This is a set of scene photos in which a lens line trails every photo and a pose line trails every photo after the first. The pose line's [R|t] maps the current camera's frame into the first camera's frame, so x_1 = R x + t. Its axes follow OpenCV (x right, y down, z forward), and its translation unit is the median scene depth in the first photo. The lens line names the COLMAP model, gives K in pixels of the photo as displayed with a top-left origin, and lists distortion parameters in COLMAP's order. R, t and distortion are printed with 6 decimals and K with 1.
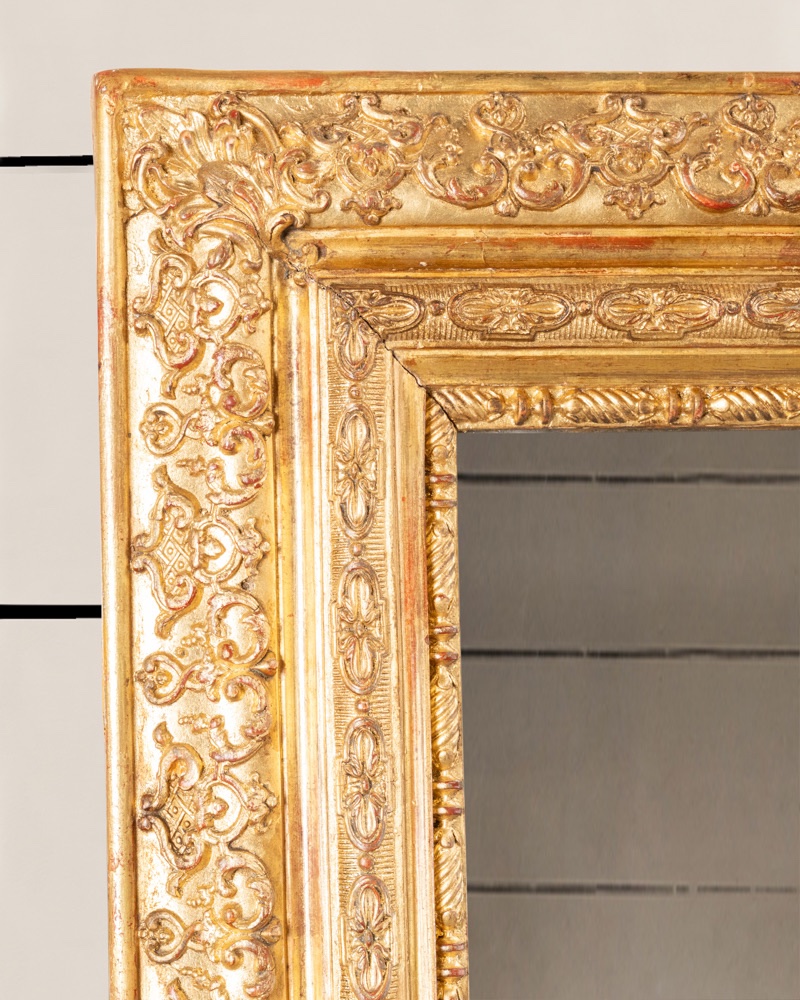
lens RADIAL K [[1676.0, 0, 397.5], [0, 1676.0, 505.4], [0, 0, 1]] dist [0.011060, 0.000000]
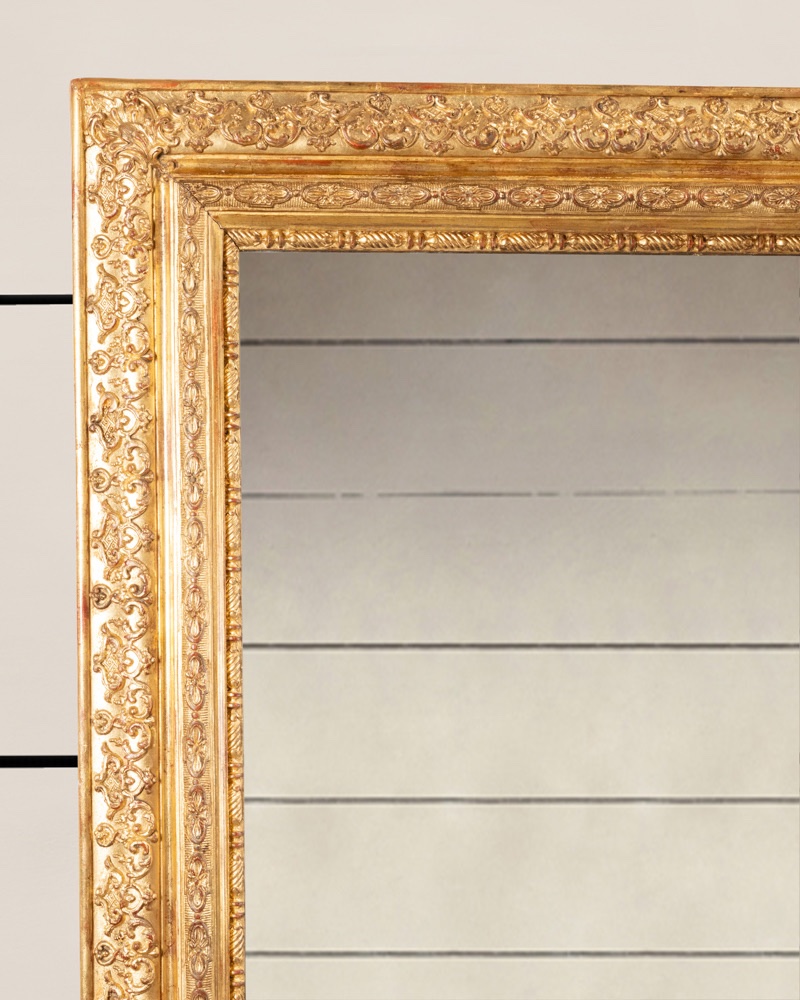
lens RADIAL K [[1676.0, 0, 315.8], [0, 1676.0, 488.1], [0, 0, 1]] dist [0.011060, 0.000000]
pose [[0.999862, 0.015128, -0.006871, 0.155925], [-0.014739, 0.998463, 0.053431, 0.145808], [0.007669, -0.053322, 0.998548, -1.175163]]
